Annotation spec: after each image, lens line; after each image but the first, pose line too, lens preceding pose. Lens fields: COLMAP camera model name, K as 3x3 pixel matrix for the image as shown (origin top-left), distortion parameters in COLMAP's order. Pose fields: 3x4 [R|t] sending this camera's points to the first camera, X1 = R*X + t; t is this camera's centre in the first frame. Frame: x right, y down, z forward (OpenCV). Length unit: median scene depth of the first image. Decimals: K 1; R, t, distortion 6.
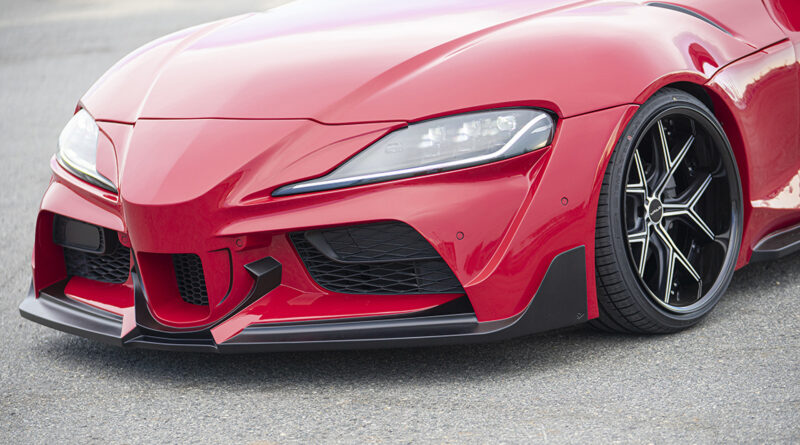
lens RADIAL K [[2727.2, 0, 400.2], [0, 2727.2, 223.3], [0, 0, 1]] dist [0.189015, 0.000000]
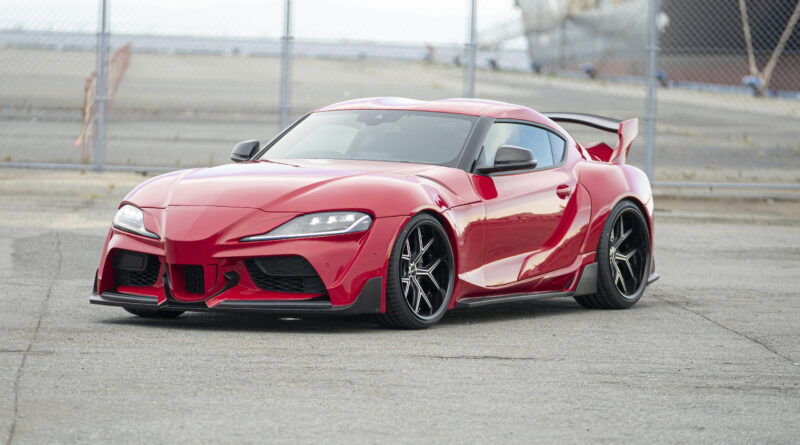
lens RADIAL K [[3762.7, 0, 399.4], [0, 3762.7, 222.9], [0, 0, 1]] dist [-0.927497, 0.000000]
pose [[0.989373, 0.089713, 0.114426, -0.254473], [-0.076171, 0.990126, -0.117678, 0.304718], [-0.123853, 0.107711, 0.986437, -1.873956]]
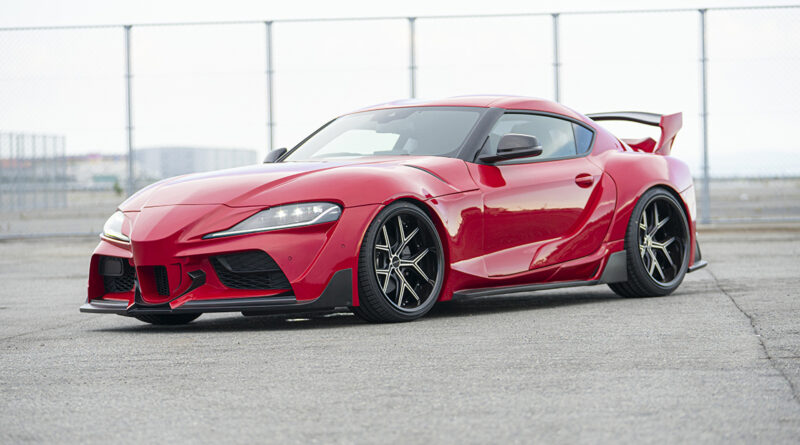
lens RADIAL K [[2518.3, 0, 399.9], [0, 2518.3, 221.6], [0, 0, 1]] dist [-0.179680, 0.000000]
pose [[0.998657, 0.041084, -0.031556, 0.157457], [-0.044959, 0.989969, -0.133939, 0.219211], [0.025736, 0.135178, 0.990487, -0.857845]]
